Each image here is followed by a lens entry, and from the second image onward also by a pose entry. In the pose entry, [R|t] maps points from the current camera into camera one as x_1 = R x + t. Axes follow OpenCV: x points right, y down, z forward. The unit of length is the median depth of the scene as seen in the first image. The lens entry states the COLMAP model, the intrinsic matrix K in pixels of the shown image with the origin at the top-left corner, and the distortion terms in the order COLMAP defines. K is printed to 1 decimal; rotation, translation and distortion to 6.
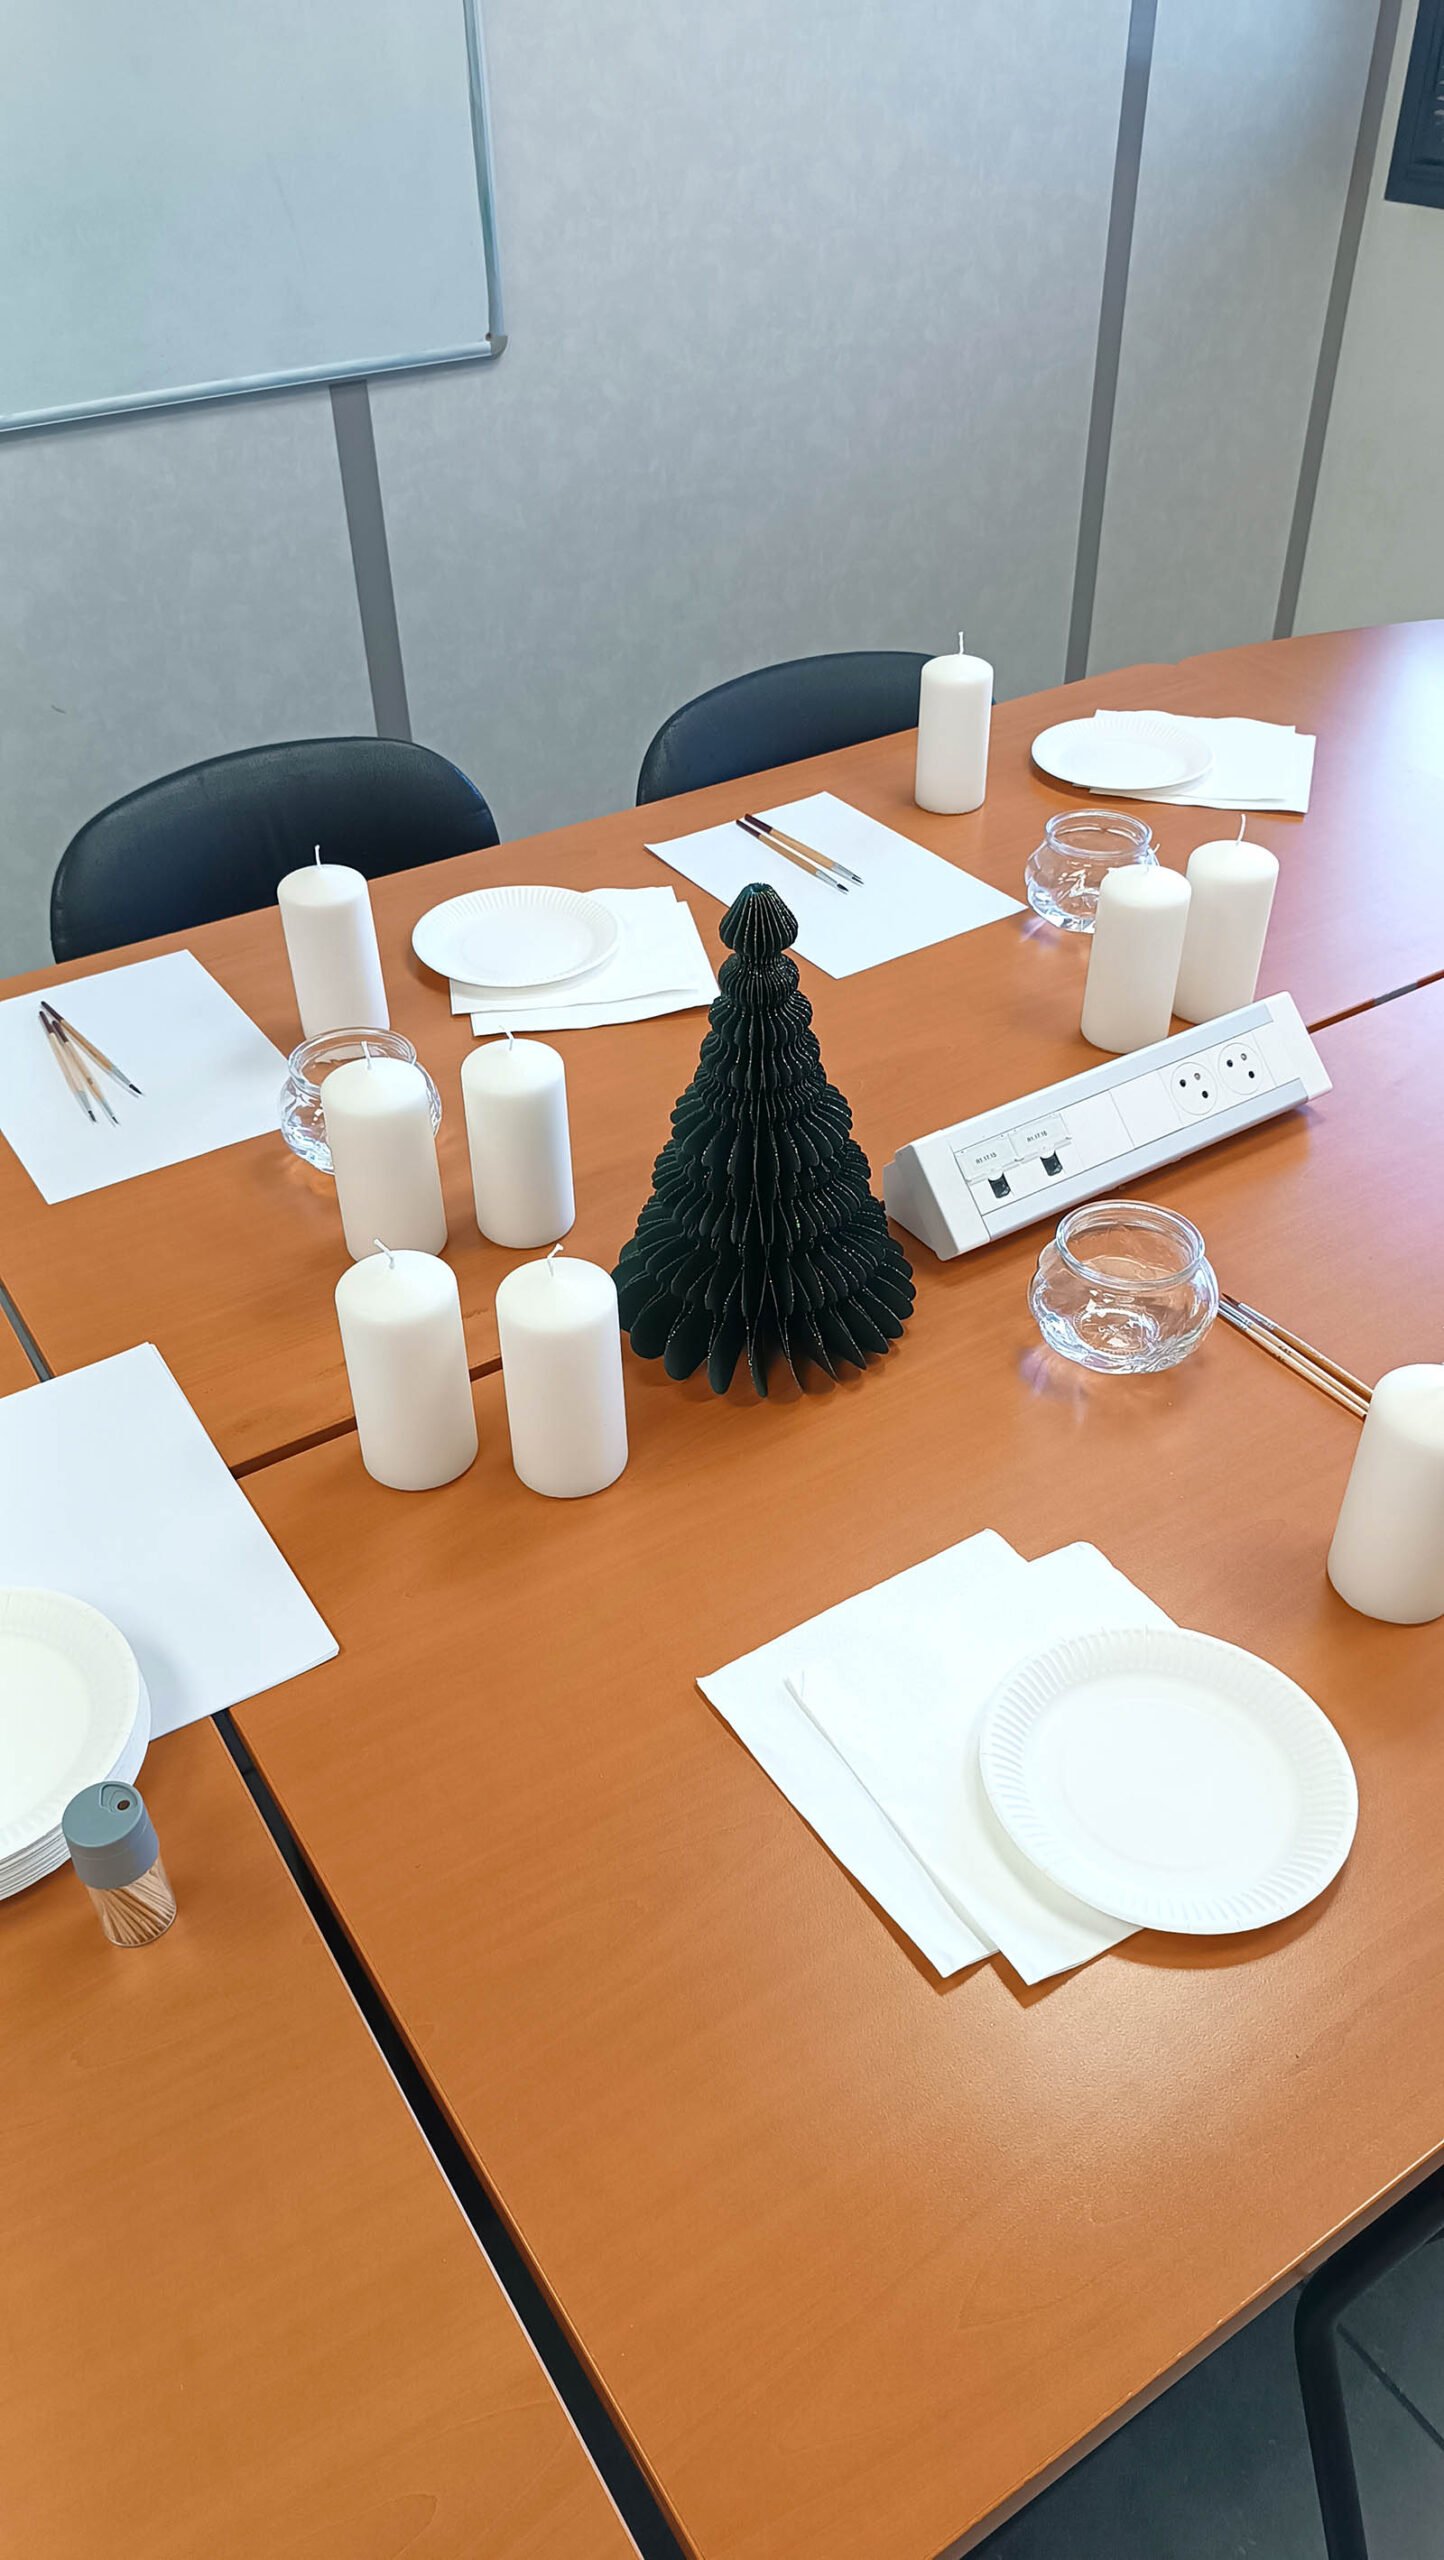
lens RADIAL K [[1890.4, 0, 722.0], [0, 1890.4, 1280.0], [0, 0, 1]] dist [-0.006502, -0.002669]
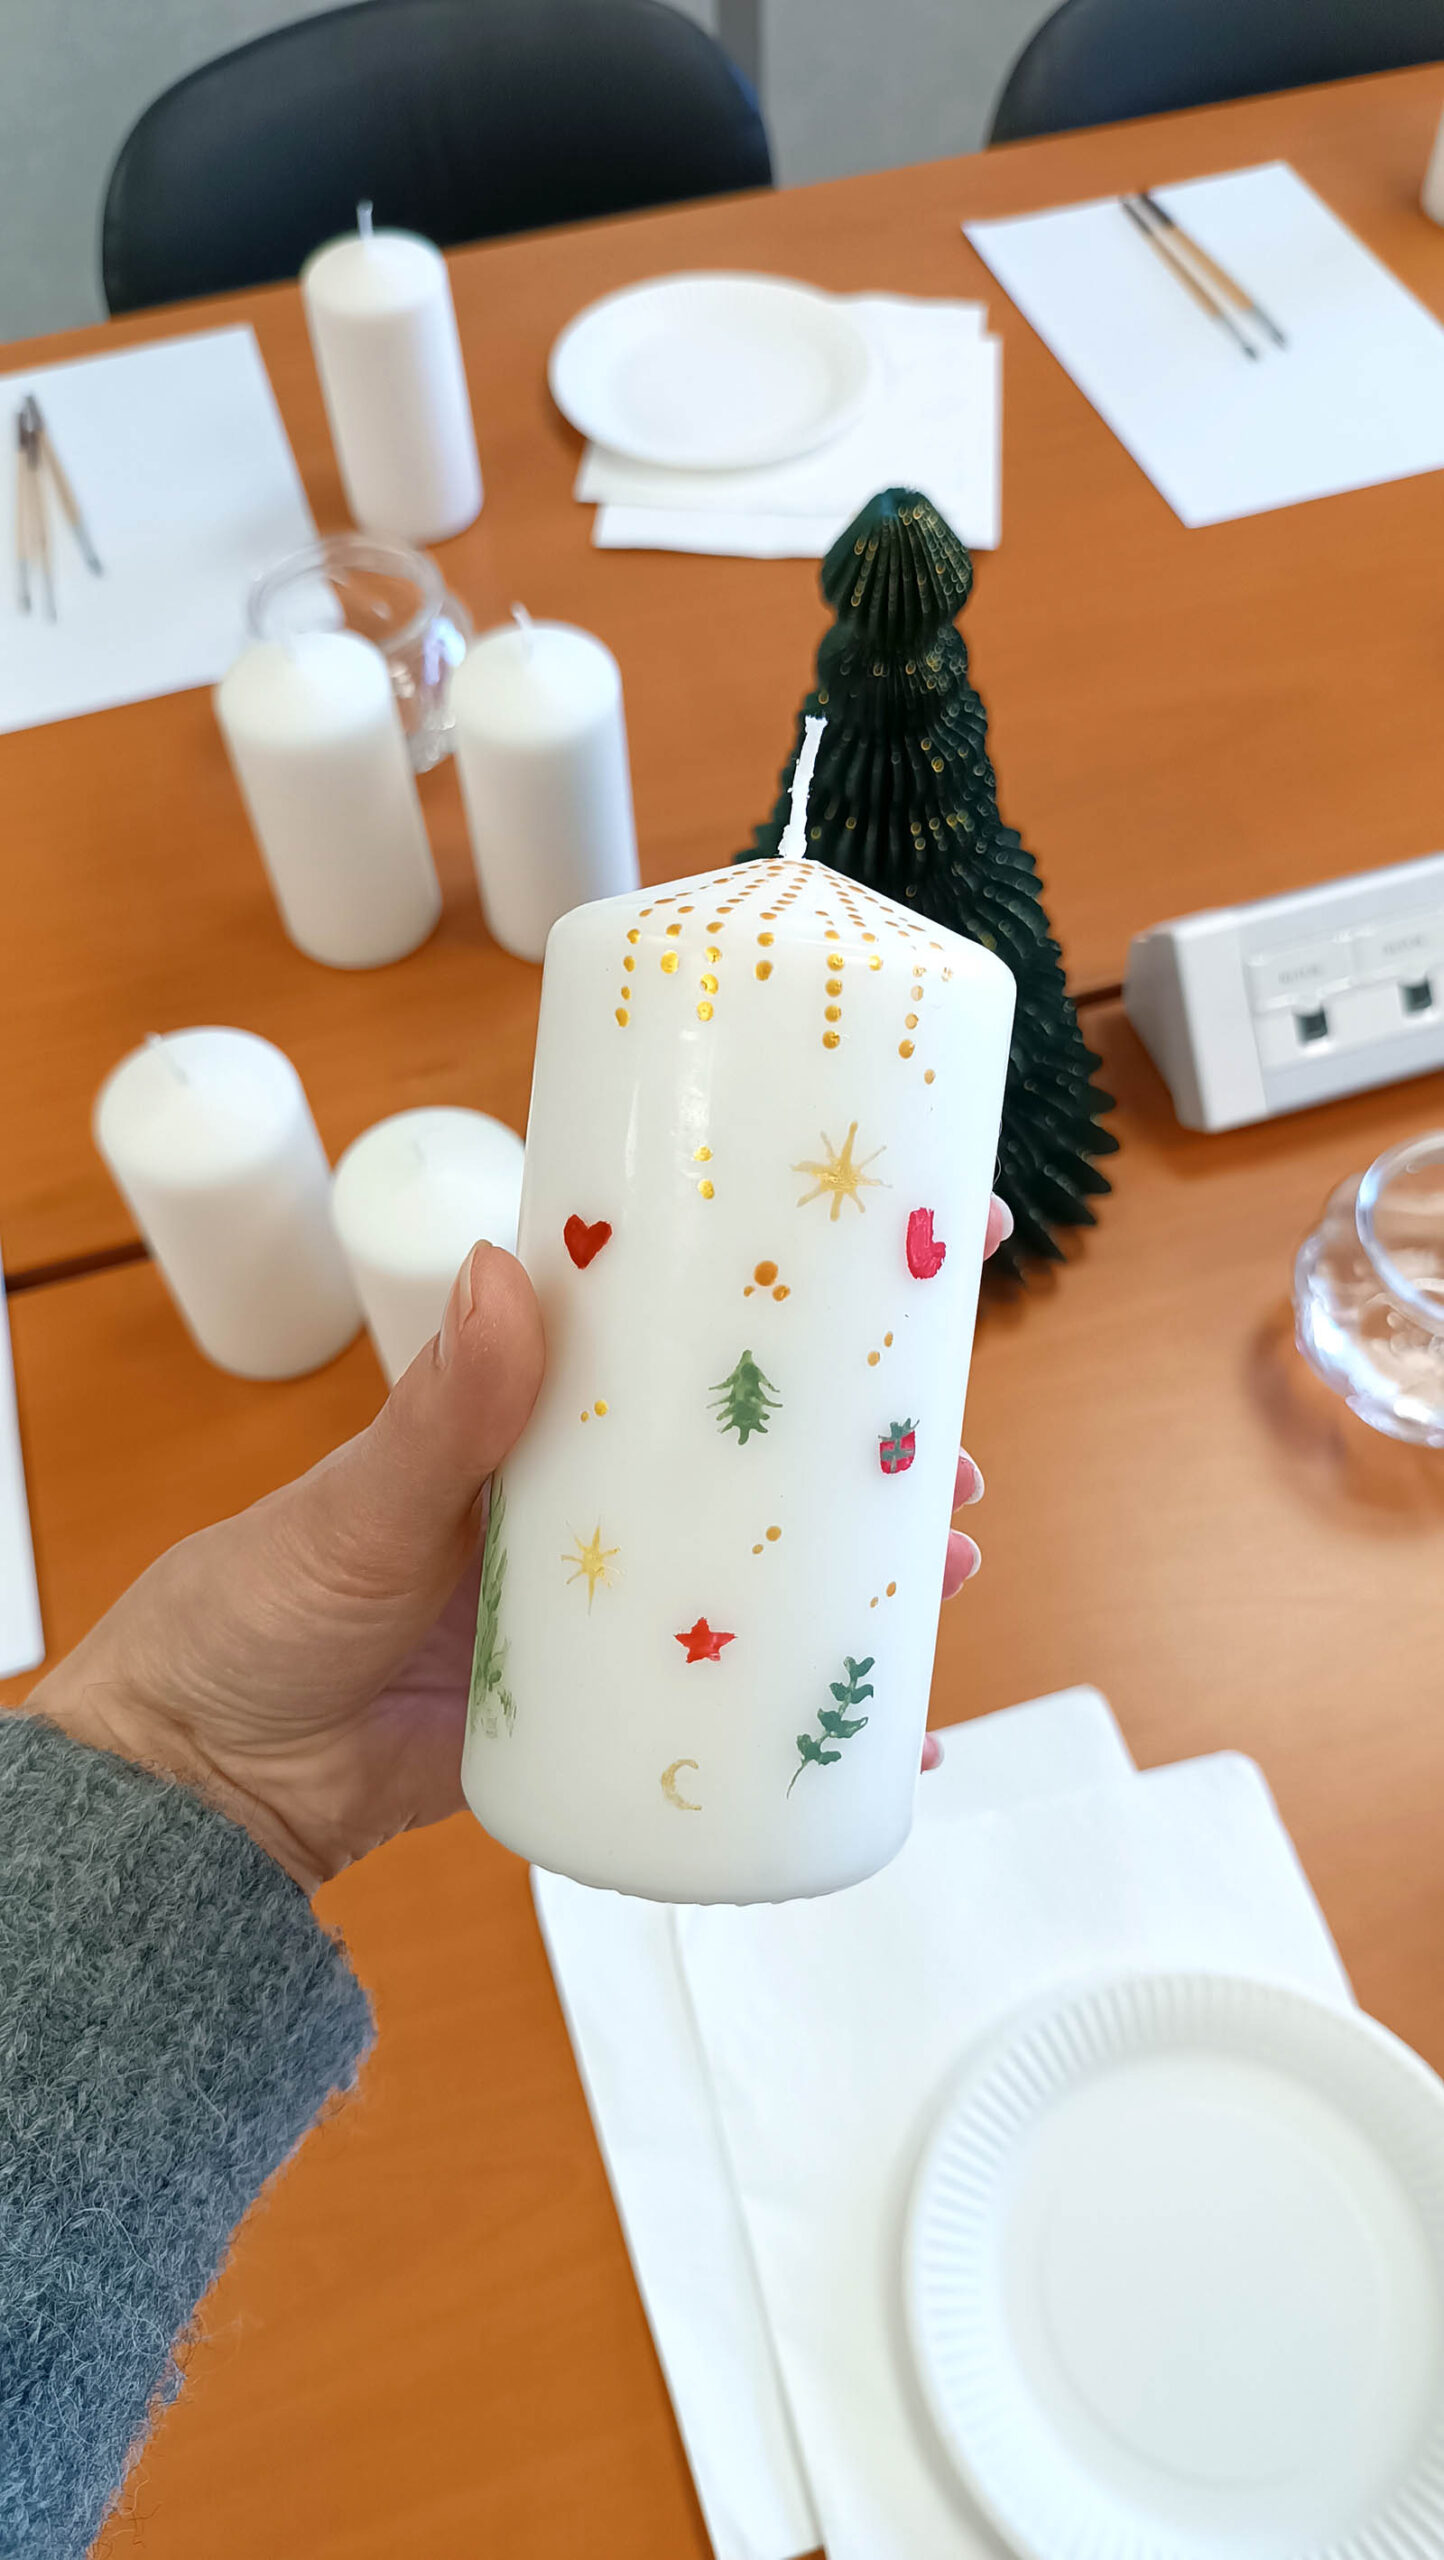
lens RADIAL K [[2007.6, 0, 719.9], [0, 2007.6, 1301.8], [0, 0, 1]] dist [0.092956, -0.201097]
pose [[0.962115, 0.204495, -0.180323, 0.083051], [-0.139779, 0.937819, 0.317738, -0.112670], [0.234086, -0.280495, 0.930874, 0.303418]]
